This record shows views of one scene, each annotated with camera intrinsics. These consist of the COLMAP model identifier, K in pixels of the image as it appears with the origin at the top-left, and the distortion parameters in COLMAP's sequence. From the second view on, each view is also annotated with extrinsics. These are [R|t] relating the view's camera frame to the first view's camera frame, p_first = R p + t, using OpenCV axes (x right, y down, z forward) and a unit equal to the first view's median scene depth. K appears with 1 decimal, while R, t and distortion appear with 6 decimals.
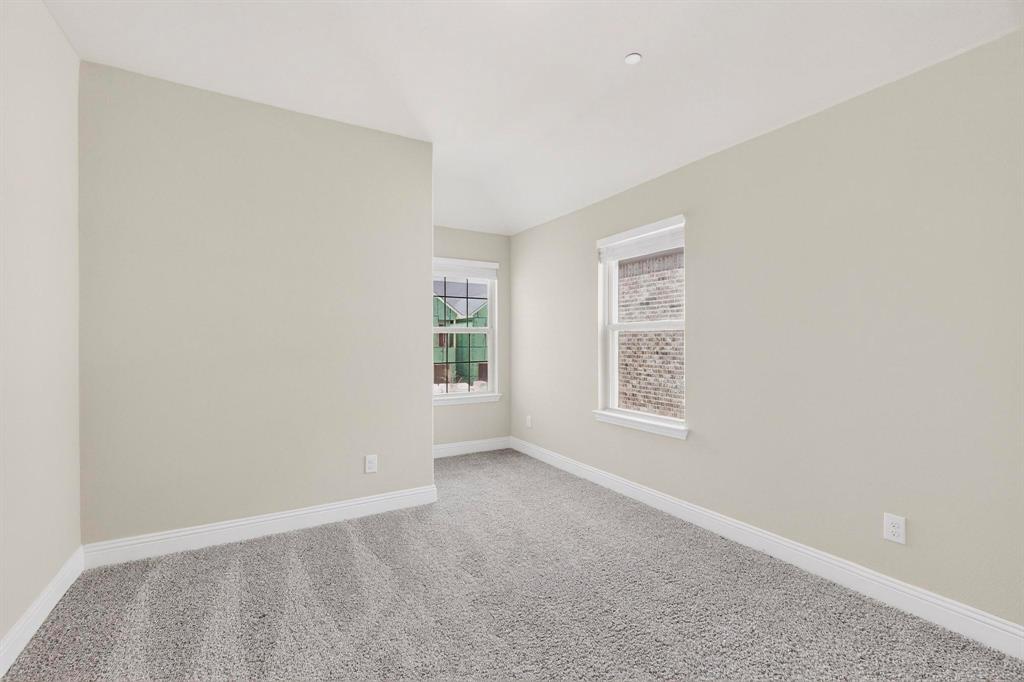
lens RADIAL K [[446.4, 0, 512.9], [0, 446.4, 341.1], [0, 0, 1]] dist [0.001378, -0.000057]
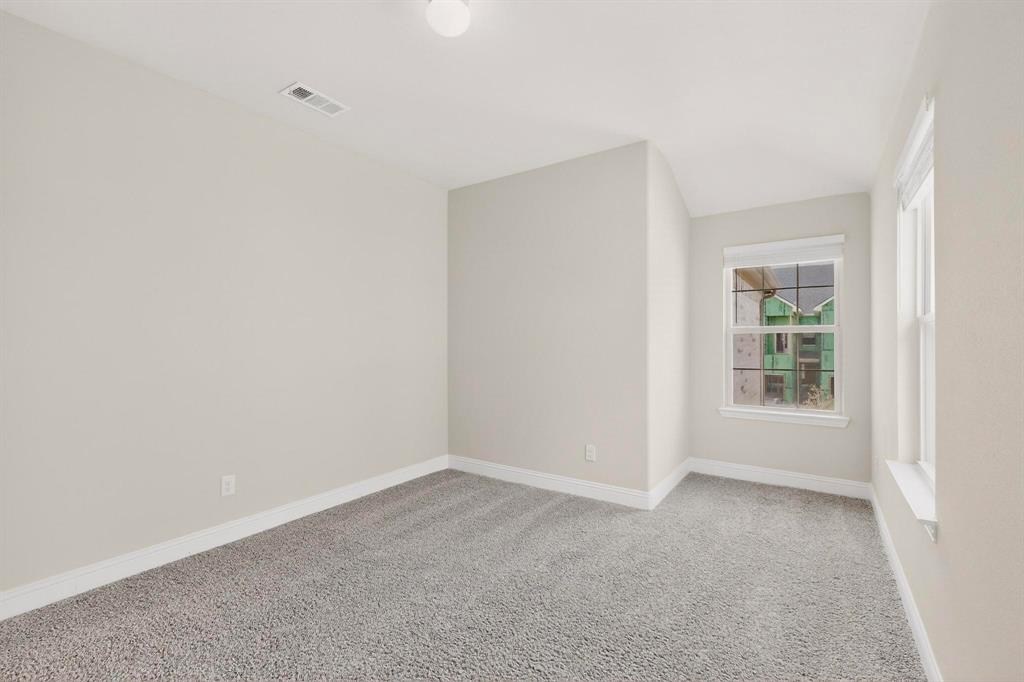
lens RADIAL K [[446.4, 0, 512.9], [0, 446.4, 341.1], [0, 0, 1]] dist [0.001378, -0.000057]
pose [[0.427286, -0.002093, -0.904114, 0.577585], [0.000083, 0.999997, -0.002276, -0.003255], [0.904117, 0.000898, 0.427285, 0.324282]]
